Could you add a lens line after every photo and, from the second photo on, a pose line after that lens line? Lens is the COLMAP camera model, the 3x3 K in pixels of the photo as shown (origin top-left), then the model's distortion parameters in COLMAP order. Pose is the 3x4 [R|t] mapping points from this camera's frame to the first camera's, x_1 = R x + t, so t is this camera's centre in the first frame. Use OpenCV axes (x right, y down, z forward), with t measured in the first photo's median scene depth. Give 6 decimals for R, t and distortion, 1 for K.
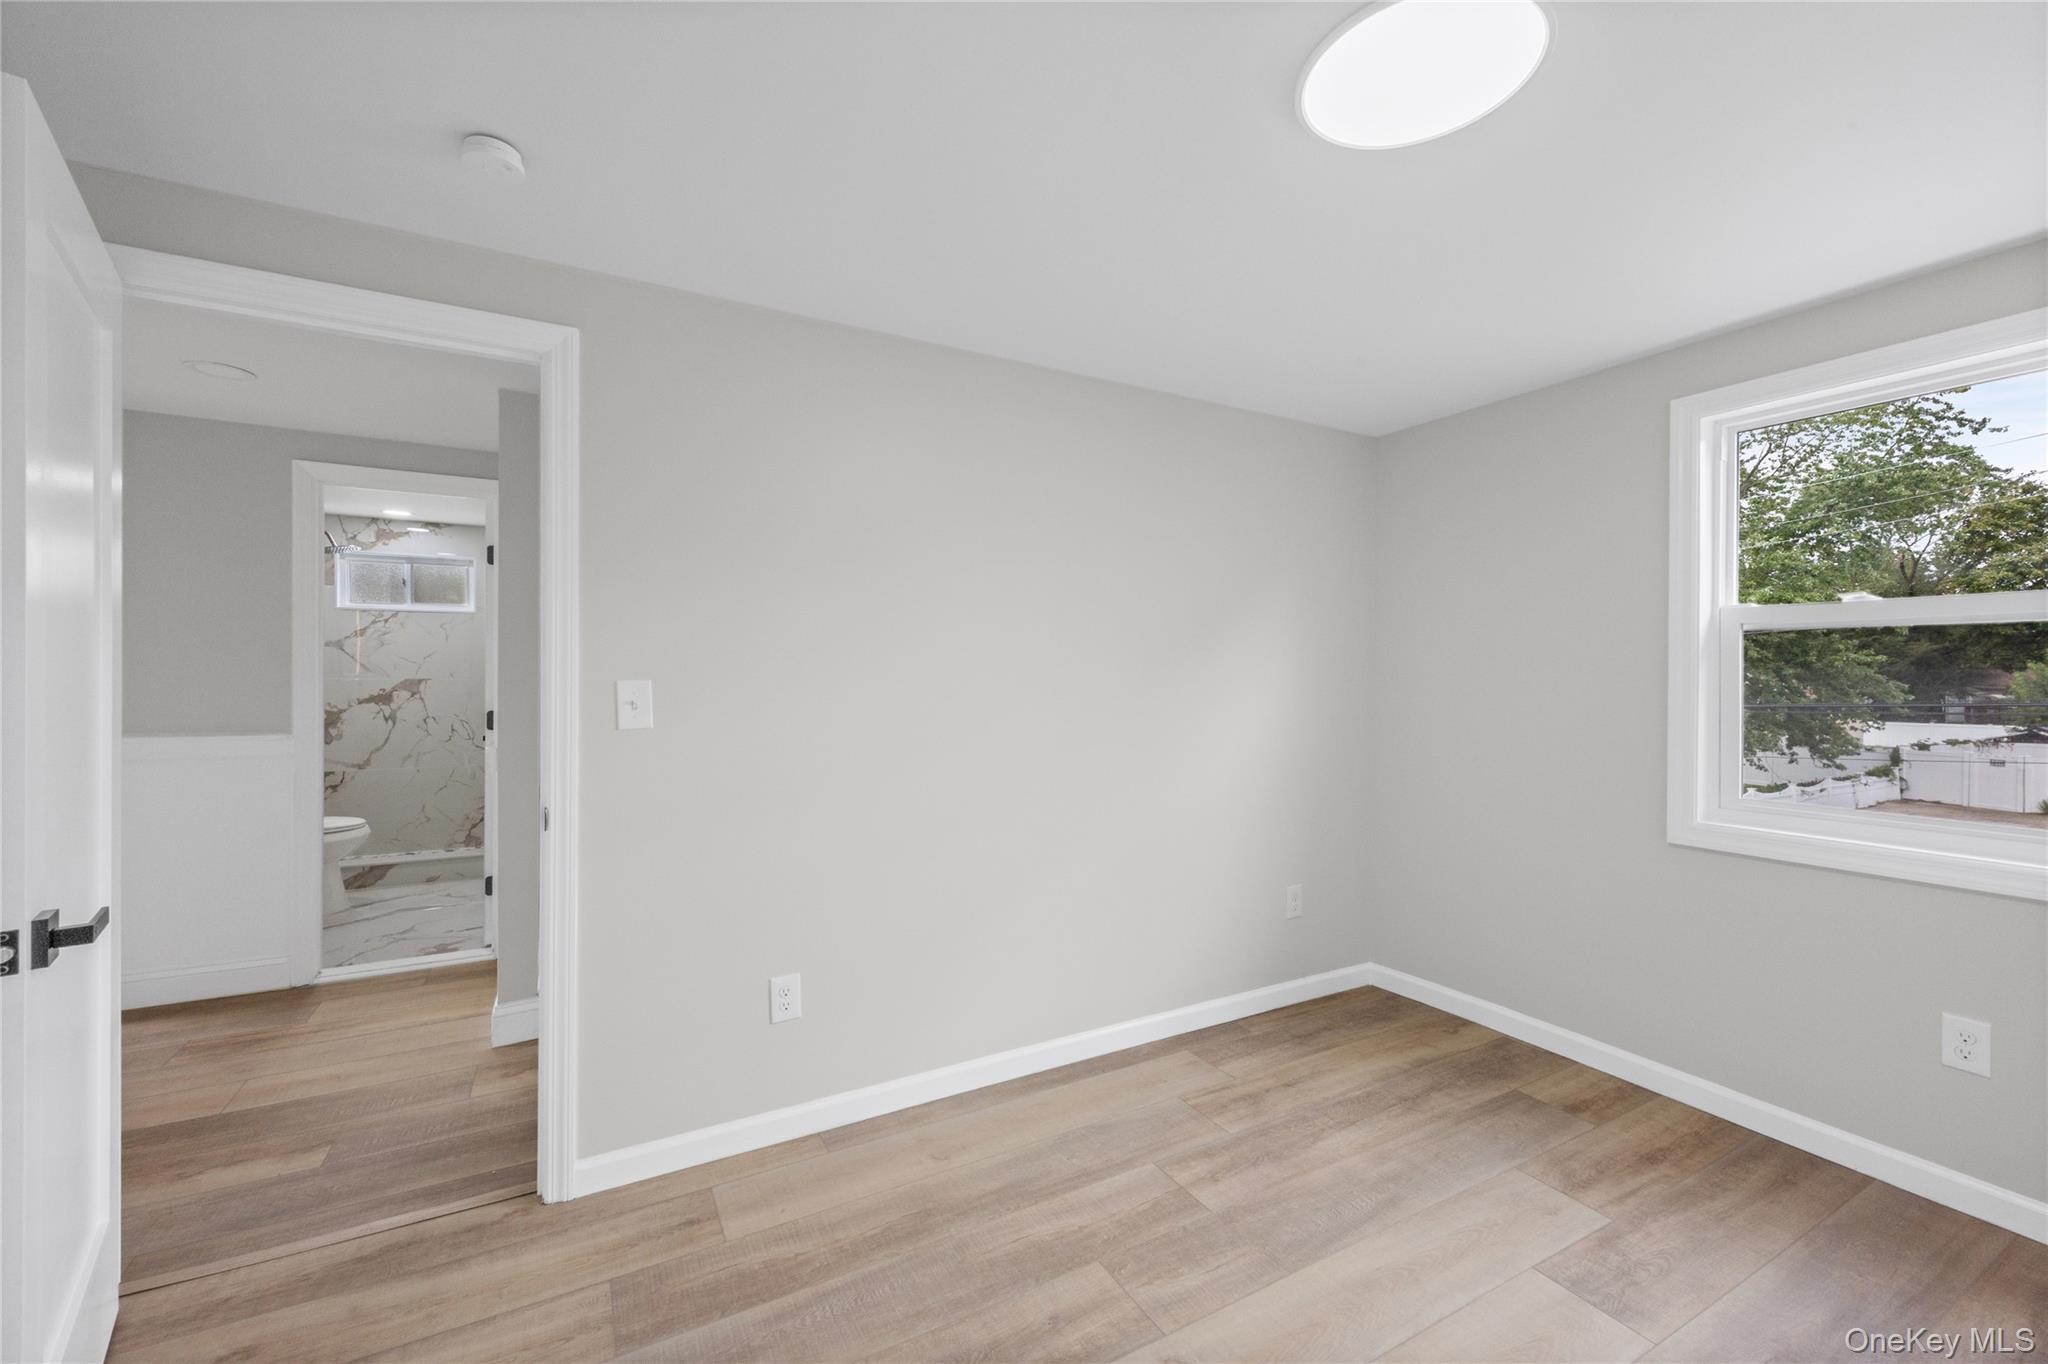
lens RADIAL K [[820.4, 0, 1024.4], [0, 820.4, 670.1], [0, 0, 1]] dist [0.000202, 0.000049]
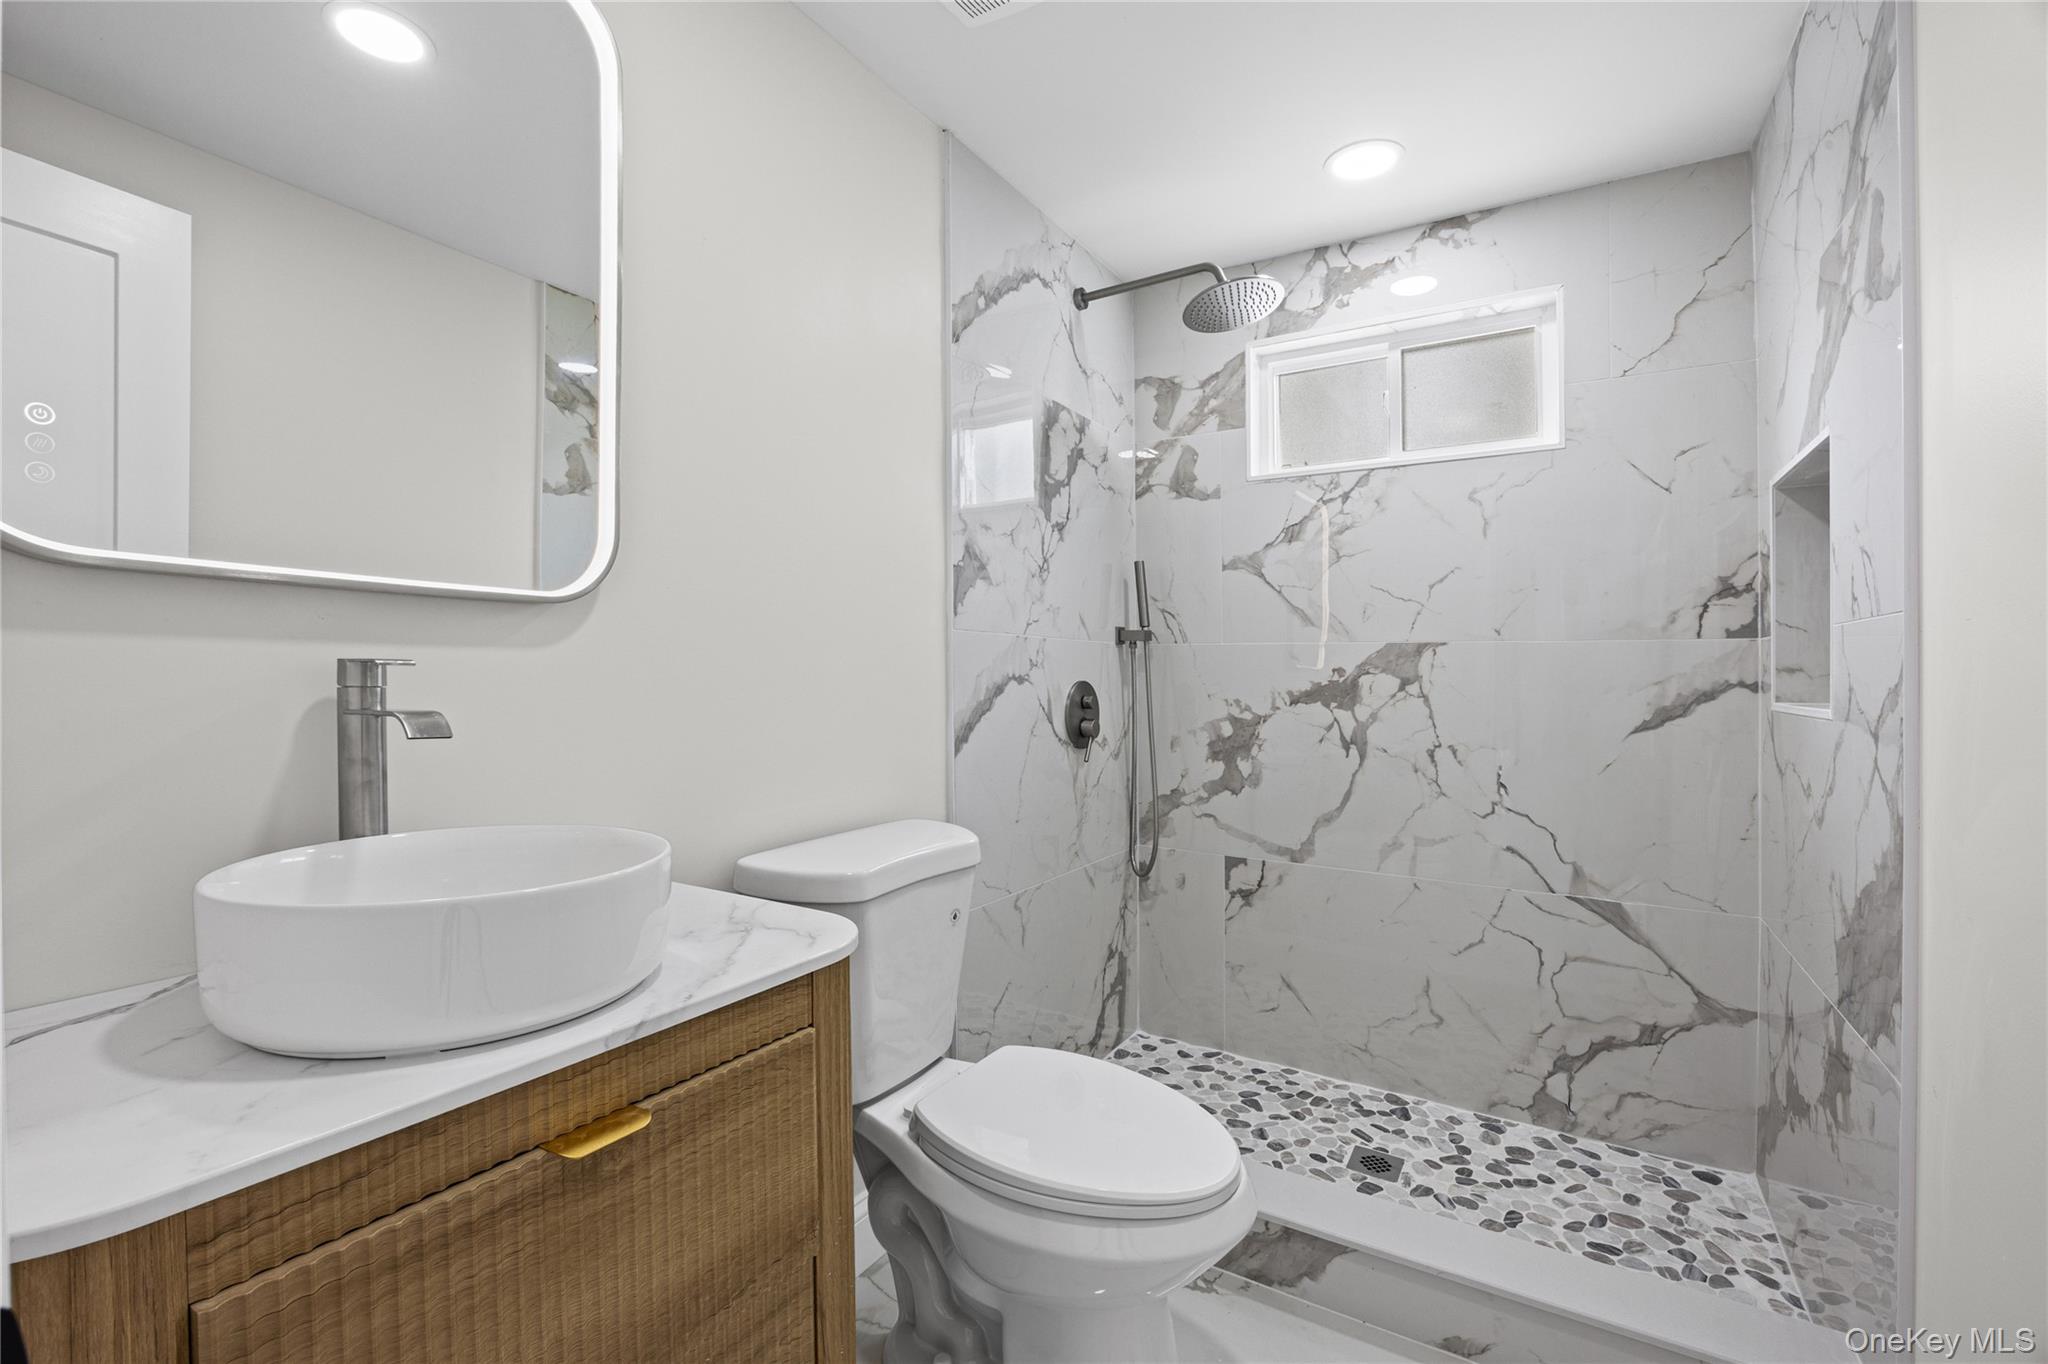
lens RADIAL K [[900.8, 0, 1023.1], [0, 900.8, 666.4], [0, 0, 1]] dist [-0.004108, -0.000132]
pose [[0.499879, 0.001800, -0.866093, -0.478734], [0.001742, 0.999994, 0.003084, 0.020278], [0.866094, -0.003051, 0.499873, 0.647426]]
